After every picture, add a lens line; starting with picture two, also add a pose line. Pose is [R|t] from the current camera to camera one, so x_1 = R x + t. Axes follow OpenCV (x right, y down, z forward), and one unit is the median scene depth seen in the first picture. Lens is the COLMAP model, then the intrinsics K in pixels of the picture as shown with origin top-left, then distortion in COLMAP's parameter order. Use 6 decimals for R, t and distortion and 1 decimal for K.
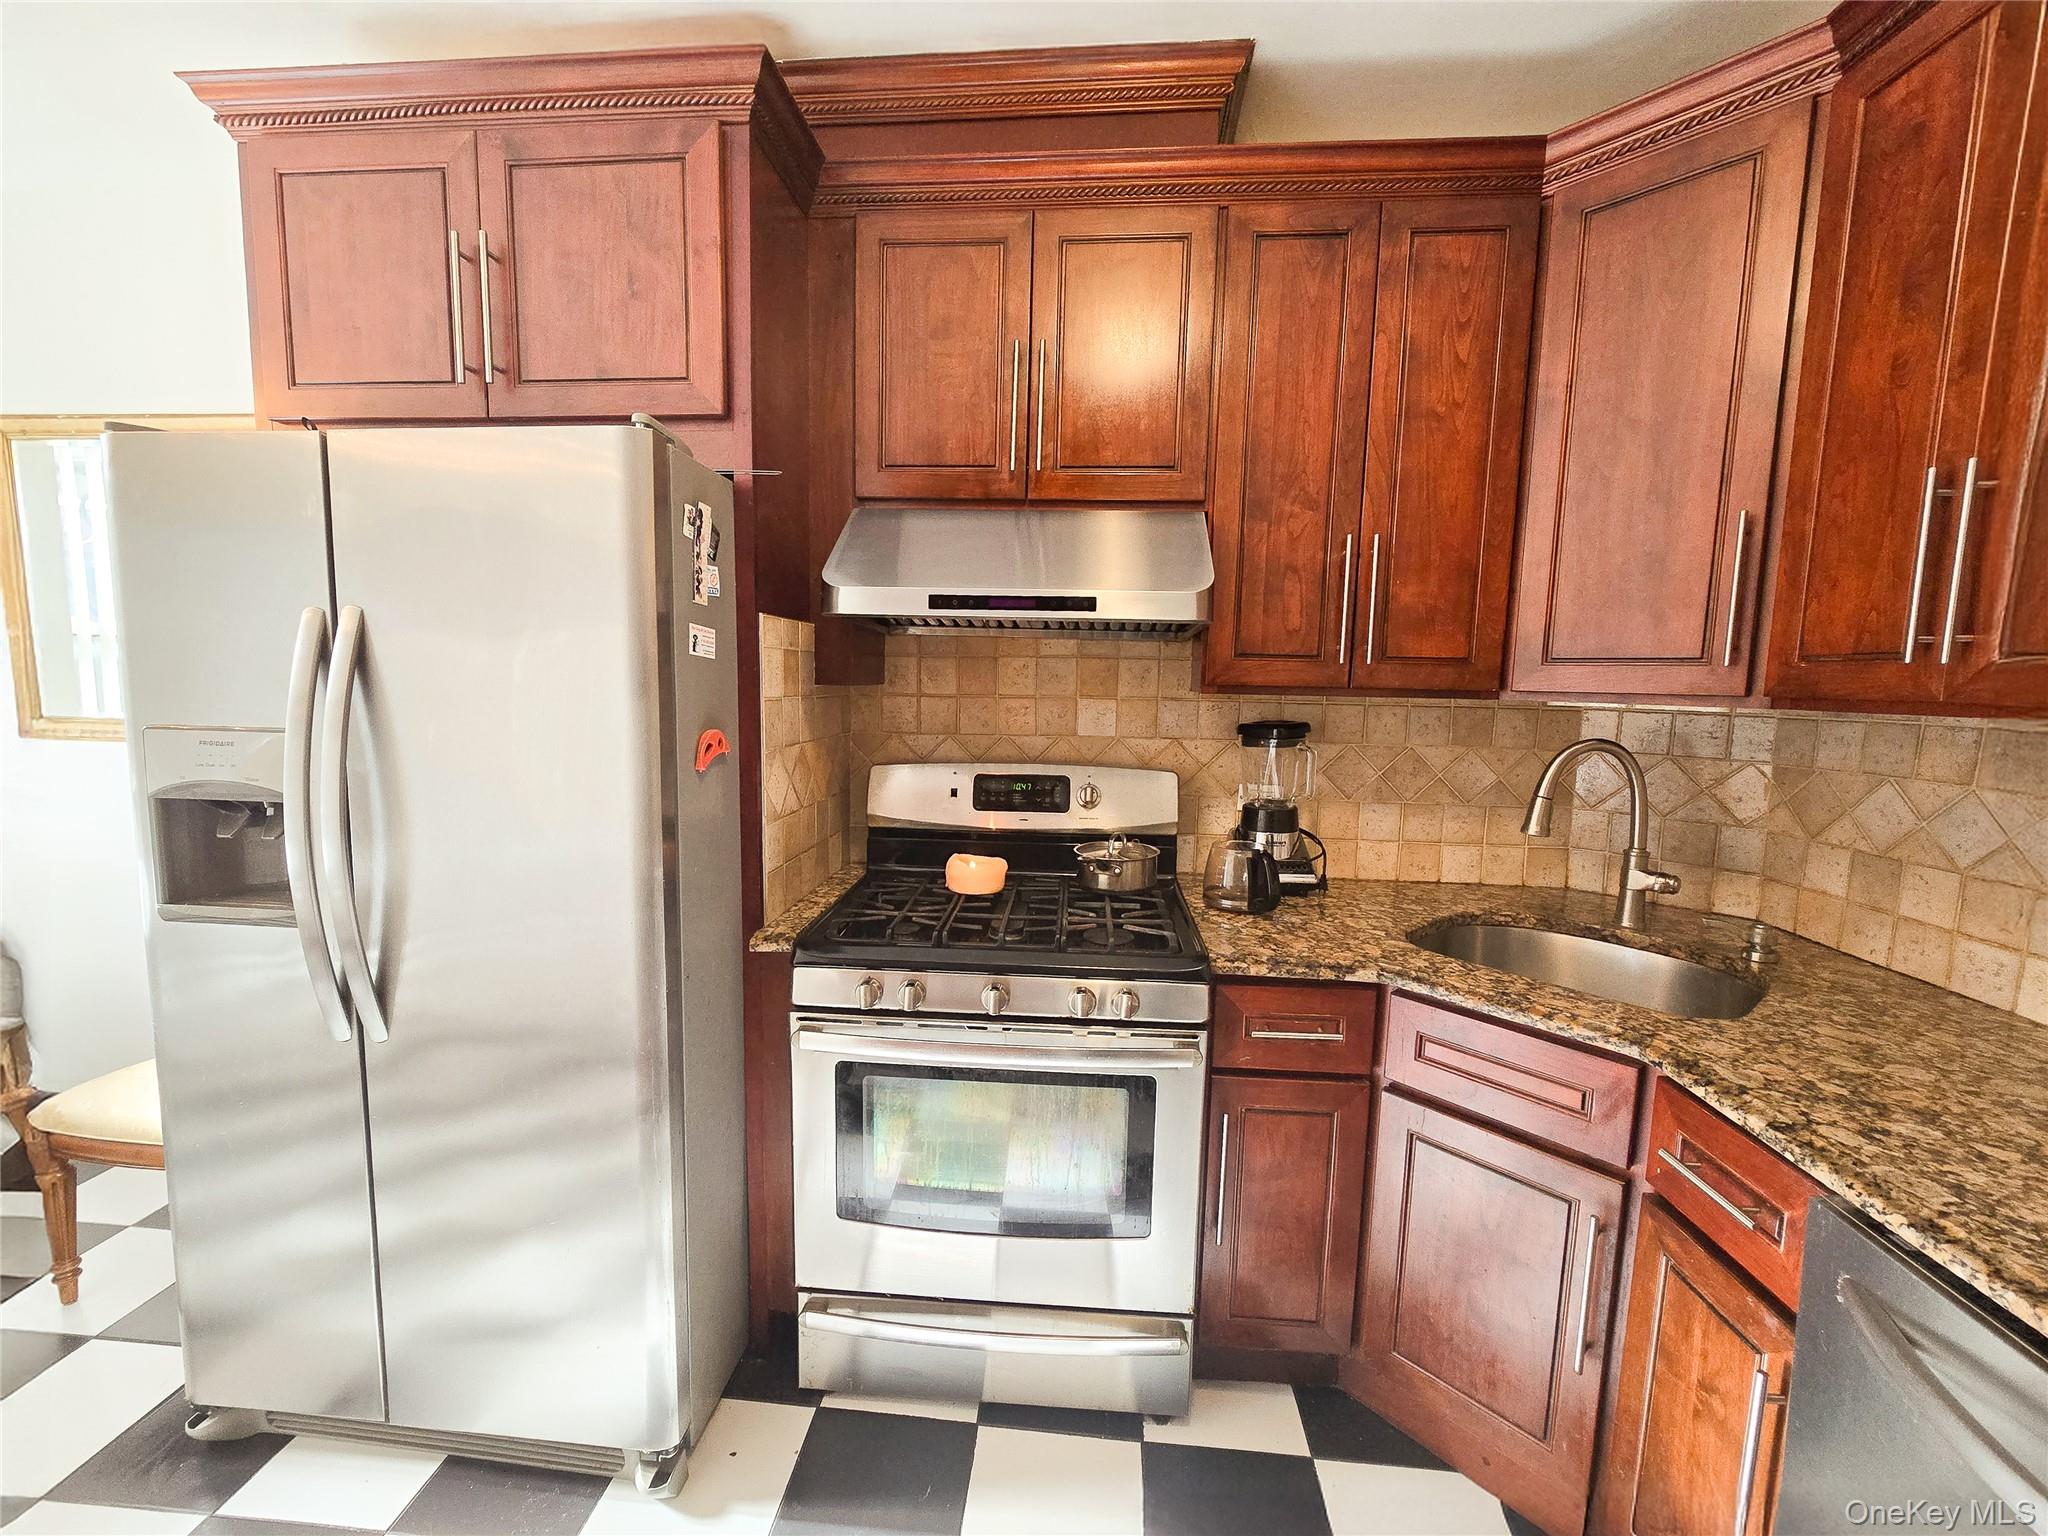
lens RADIAL K [[826.9, 0, 1029.6], [0, 826.9, 770.2], [0, 0, 1]] dist [-0.001435, 0.000146]
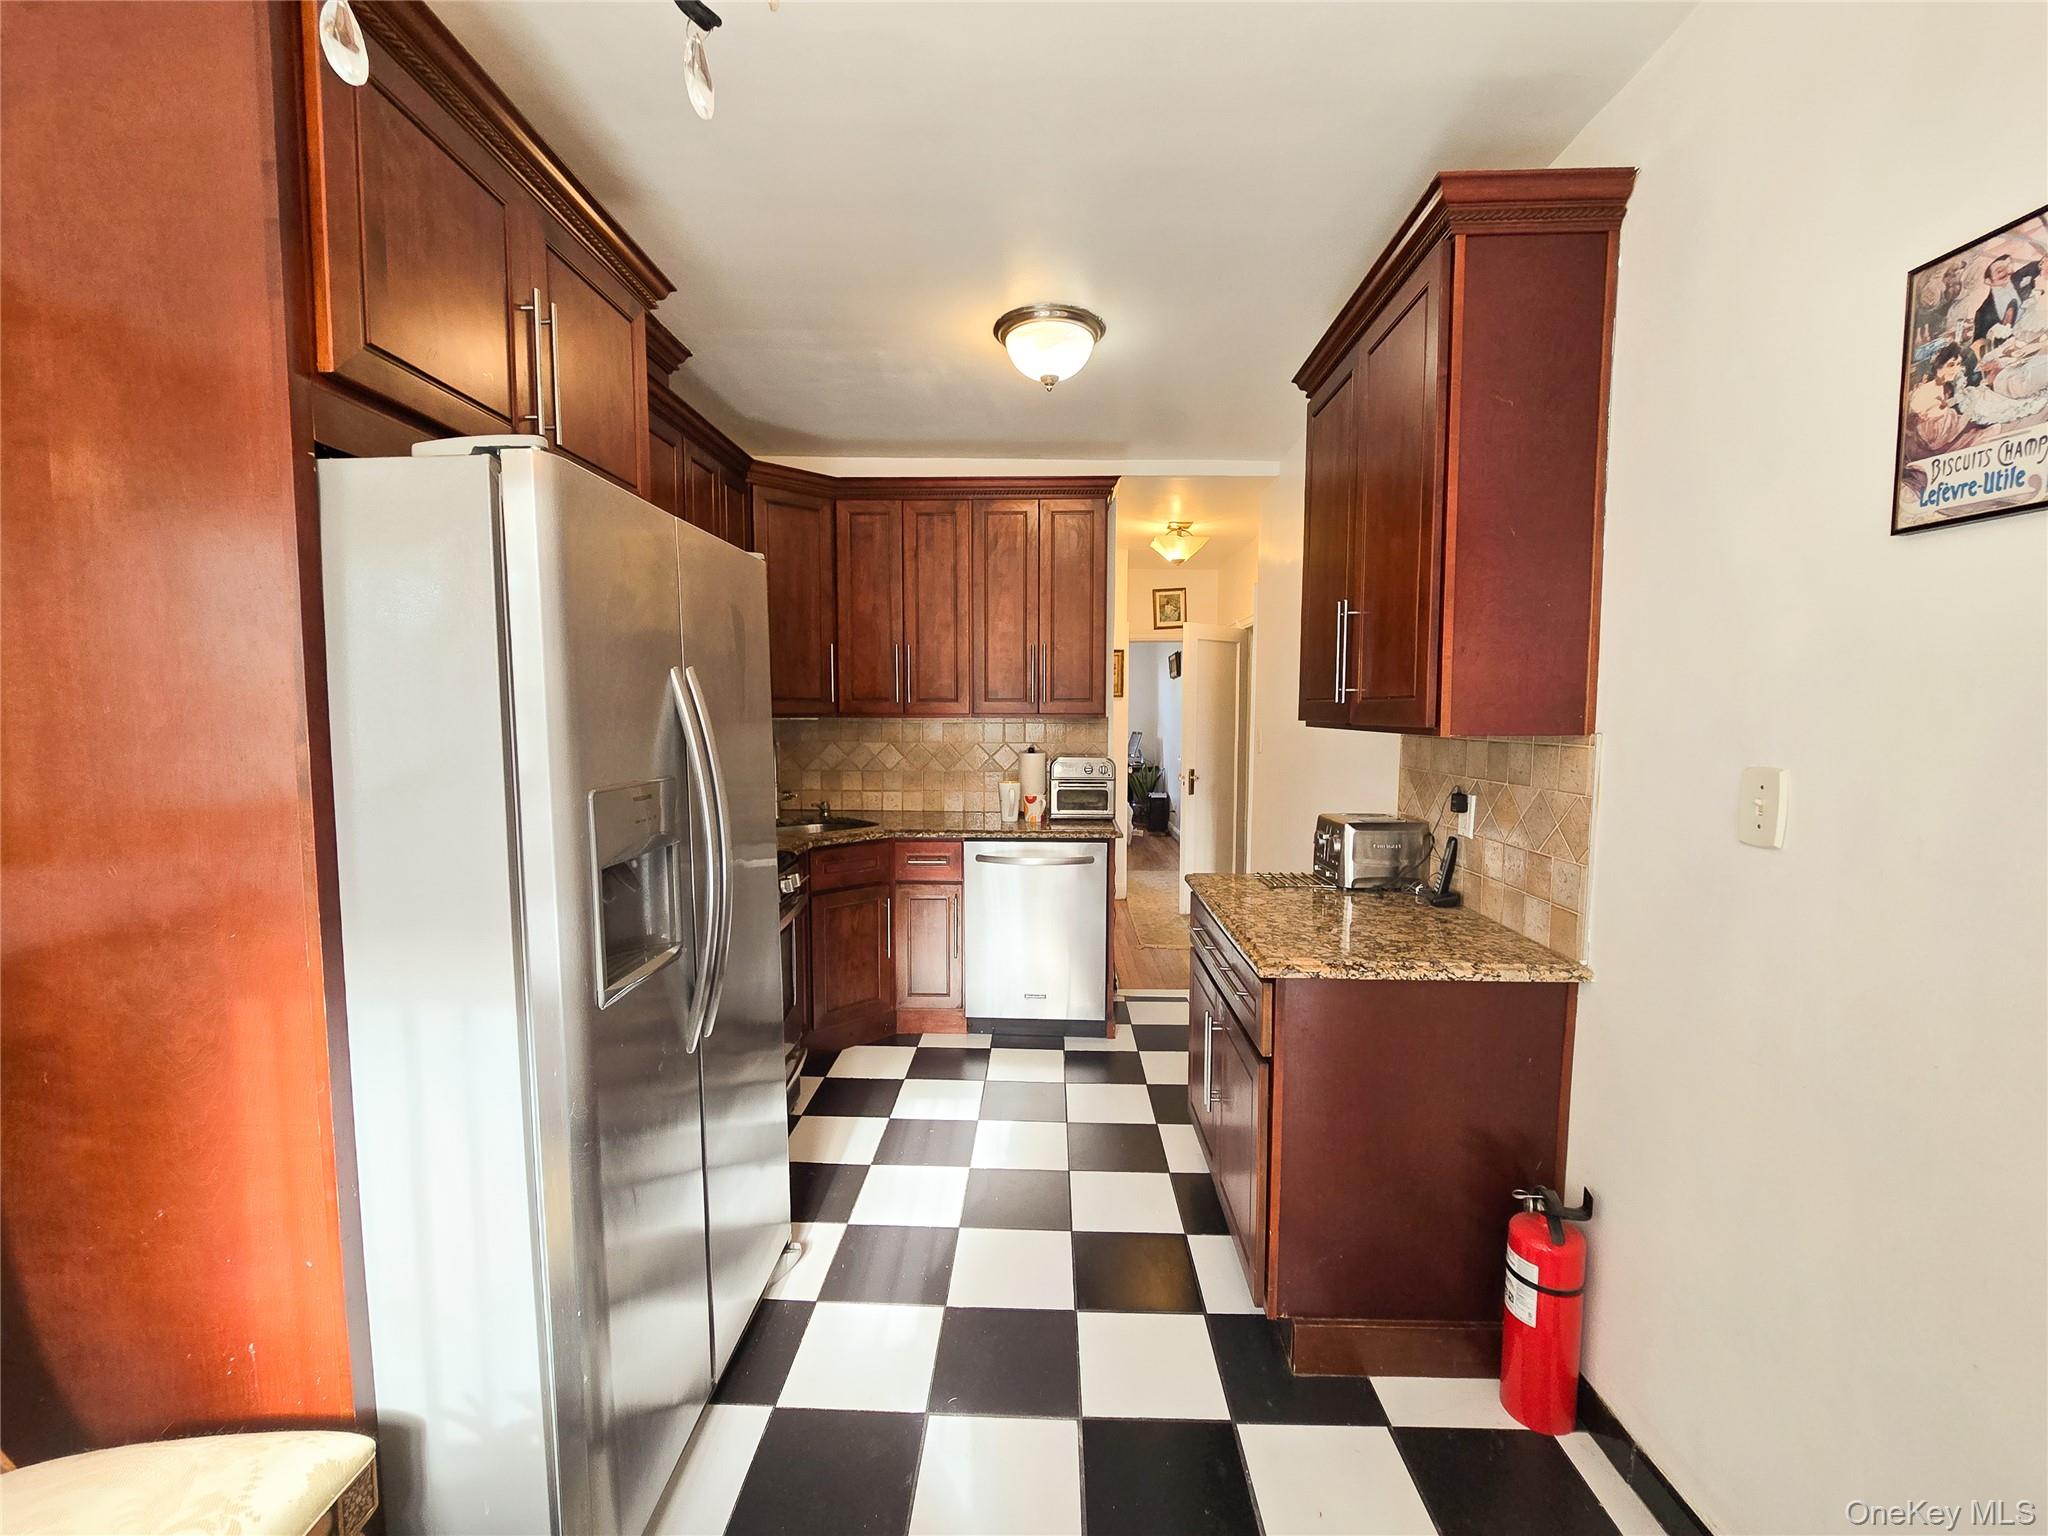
lens RADIAL K [[826.9, 0, 1020.6], [0, 826.9, 775.1], [0, 0, 1]] dist [-0.001435, 0.000146]
pose [[-0.031819, -0.089784, 0.995453, -1.835964], [0.105969, 0.990041, 0.092683, -0.073725], [-0.993860, 0.108436, -0.021987, 0.484756]]
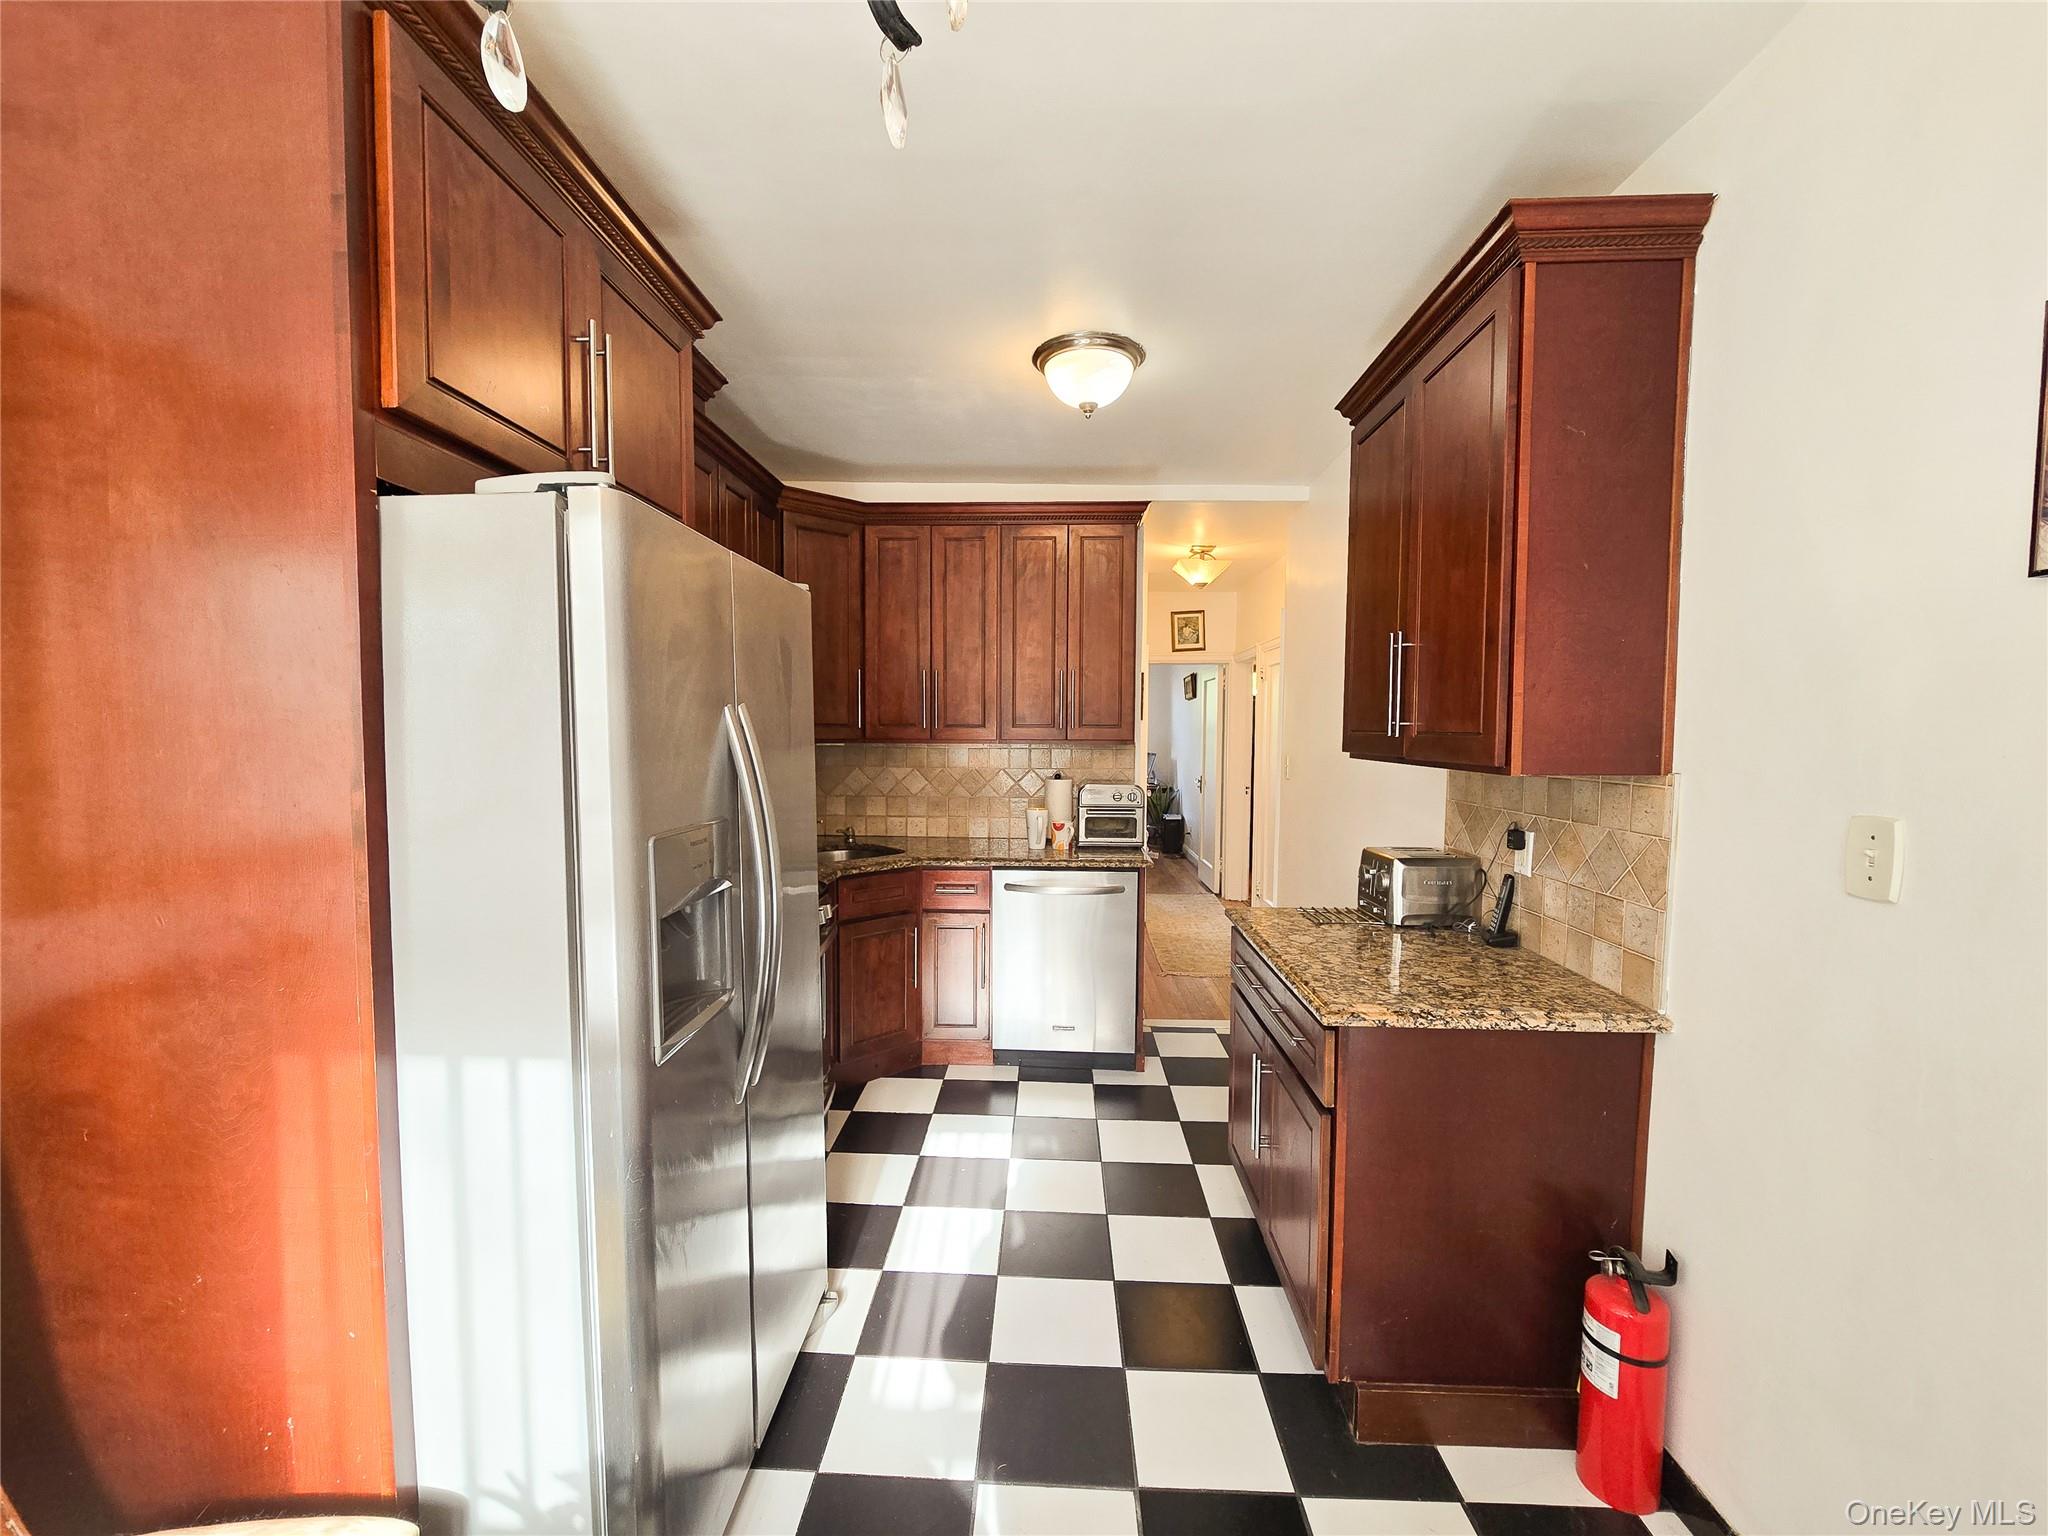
lens RADIAL K [[826.9, 0, 1020.3], [0, 826.9, 777.5], [0, 0, 1]] dist [-0.001435, 0.000146]
pose [[-0.019381, -0.069653, 0.997383, -1.800248], [0.102585, 0.992167, 0.071282, -0.101786], [-0.994535, 0.103698, -0.012084, 0.540002]]
